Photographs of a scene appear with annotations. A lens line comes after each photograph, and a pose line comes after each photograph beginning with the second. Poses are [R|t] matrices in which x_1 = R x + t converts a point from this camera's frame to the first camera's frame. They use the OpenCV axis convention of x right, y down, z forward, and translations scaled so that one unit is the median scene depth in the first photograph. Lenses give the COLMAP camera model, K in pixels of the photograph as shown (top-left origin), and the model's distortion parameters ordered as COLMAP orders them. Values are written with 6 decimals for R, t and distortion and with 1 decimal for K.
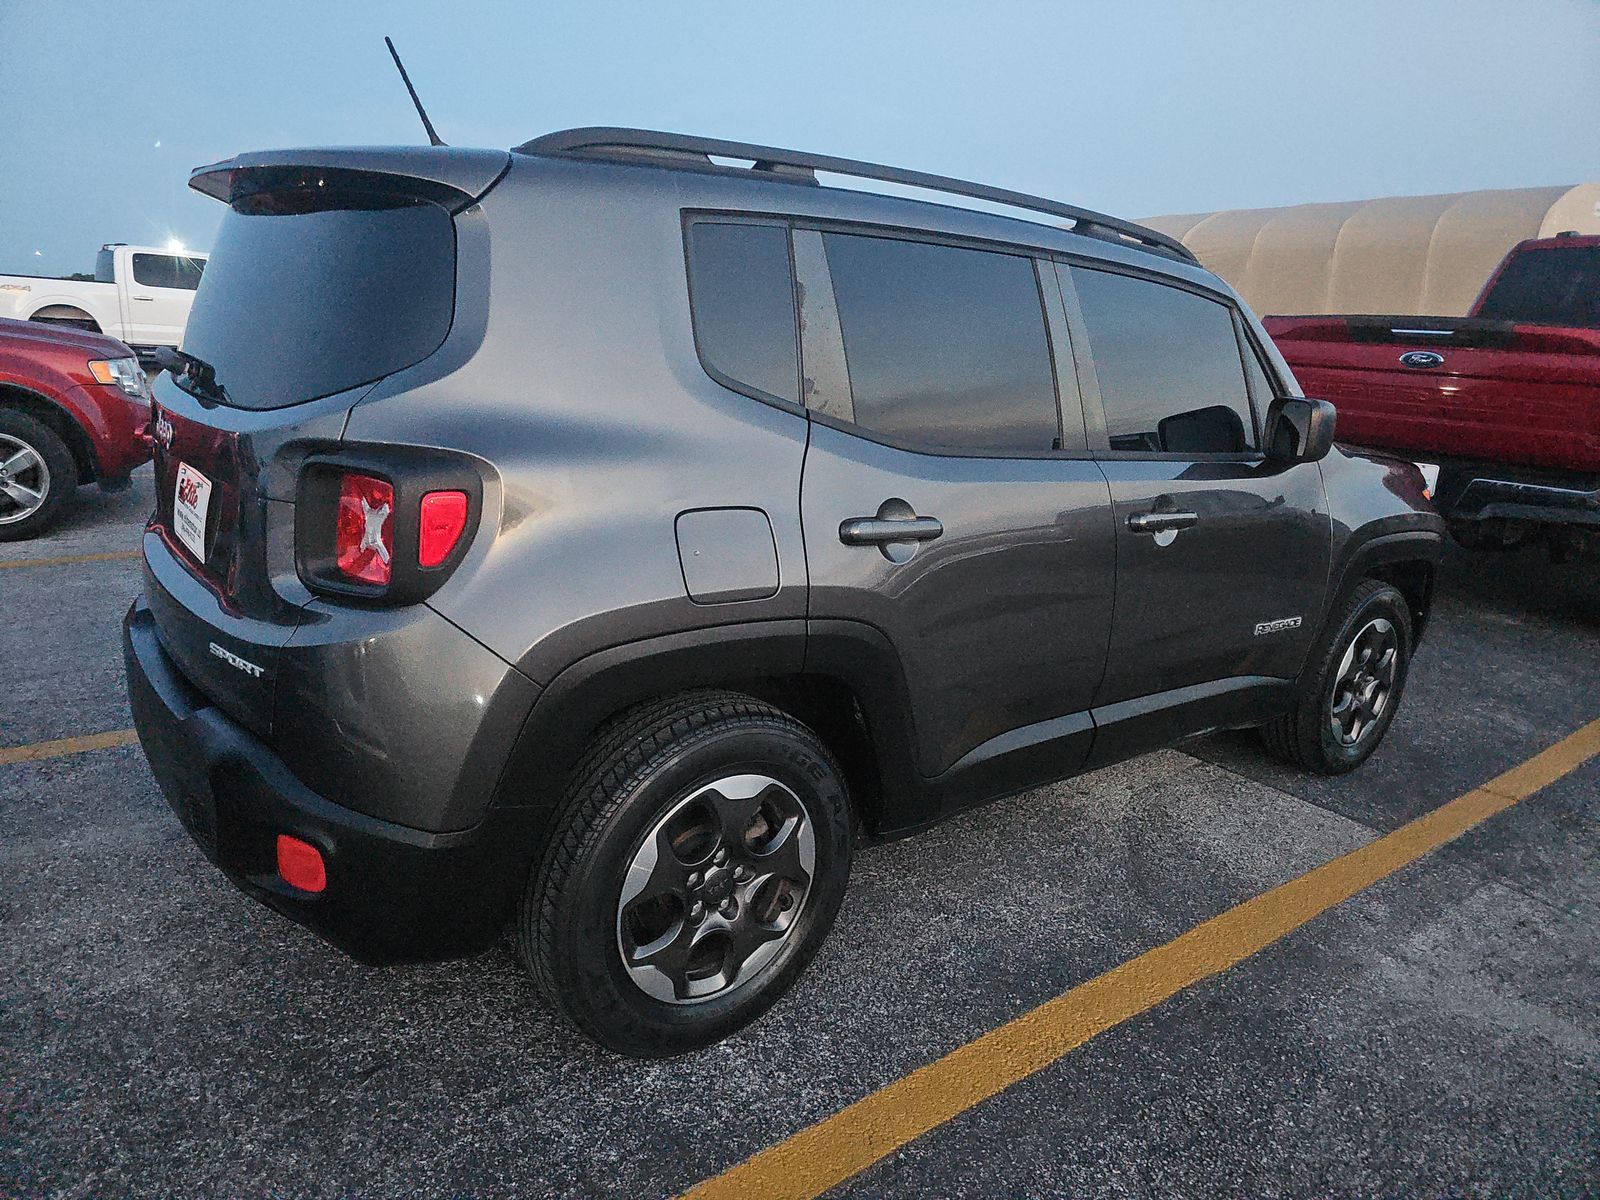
lens RADIAL K [[1070.9, 0, 800.0], [0, 1070.9, 600.0], [0, 0, 1]] dist [0.008631, 0.000687]
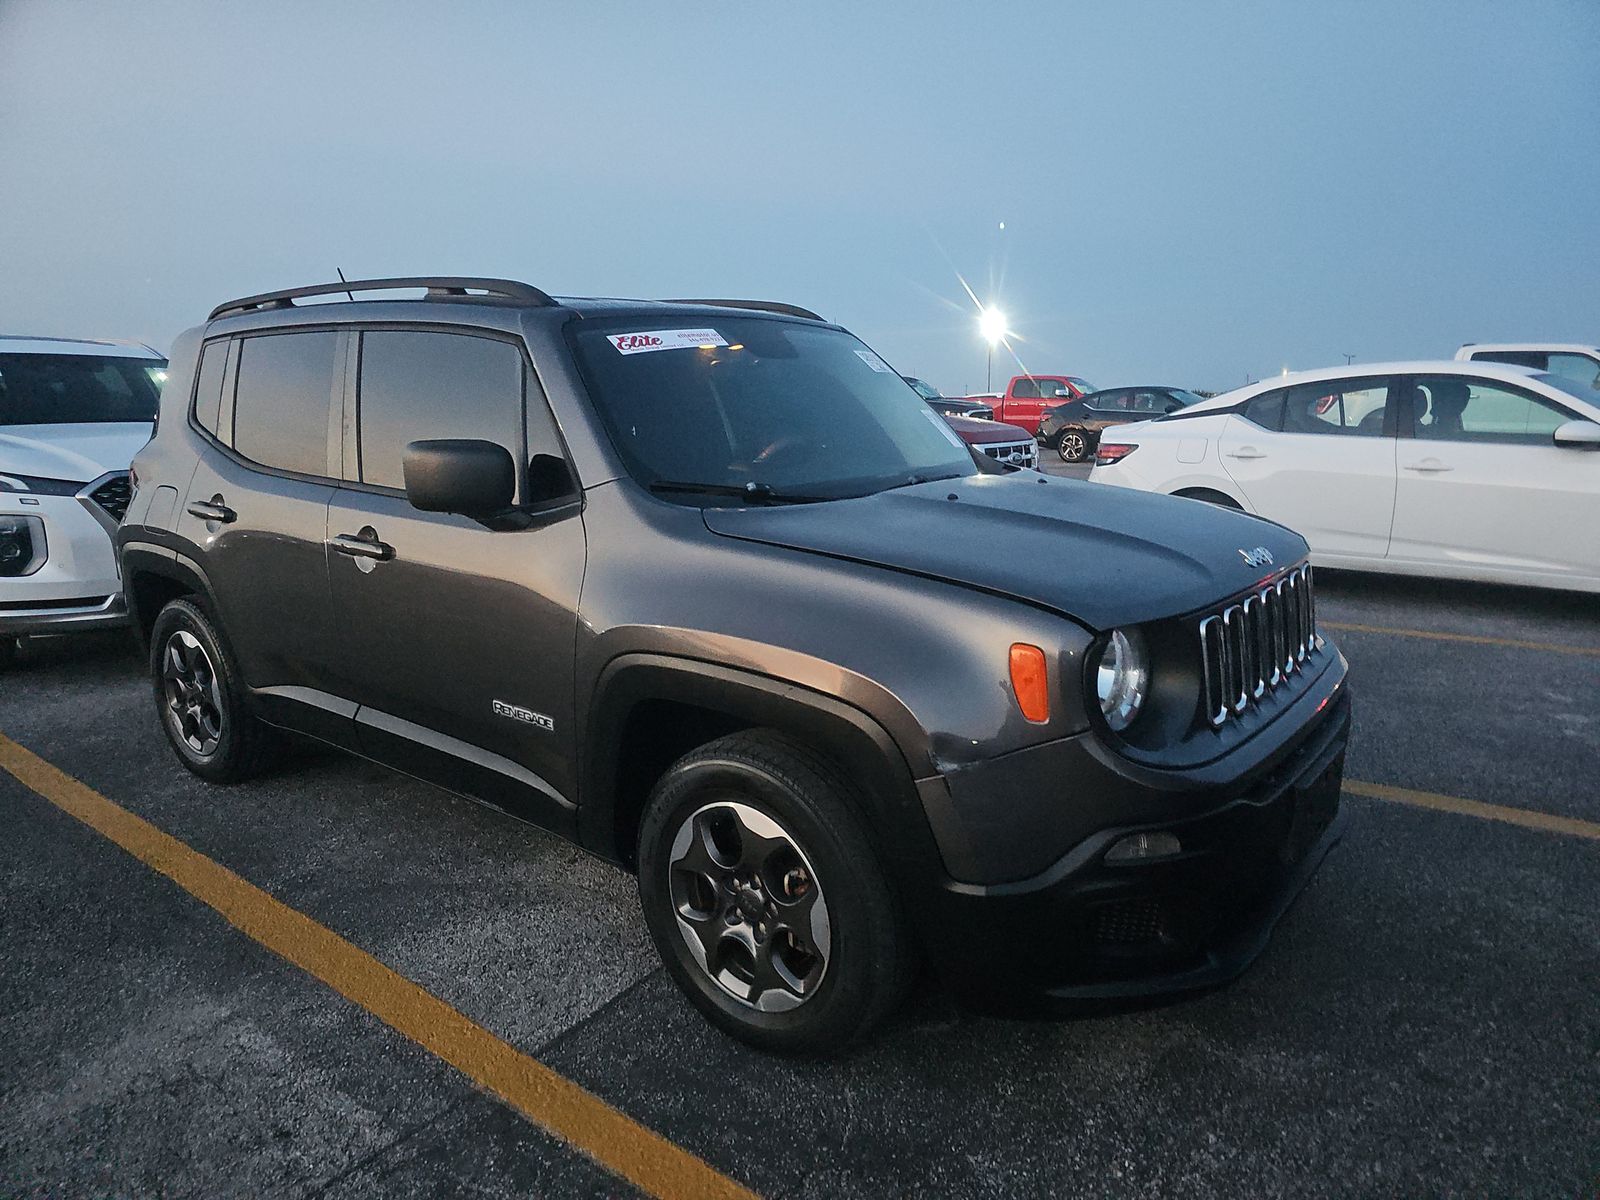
lens RADIAL K [[1070.9, 0, 800.0], [0, 1070.9, 600.0], [0, 0, 1]] dist [0.008631, 0.000687]
pose [[0.234762, 0.133843, -0.962794, 1.377298], [-0.214110, 0.973269, 0.083092, -0.190193], [0.948179, 0.186637, 0.257144, 1.046311]]
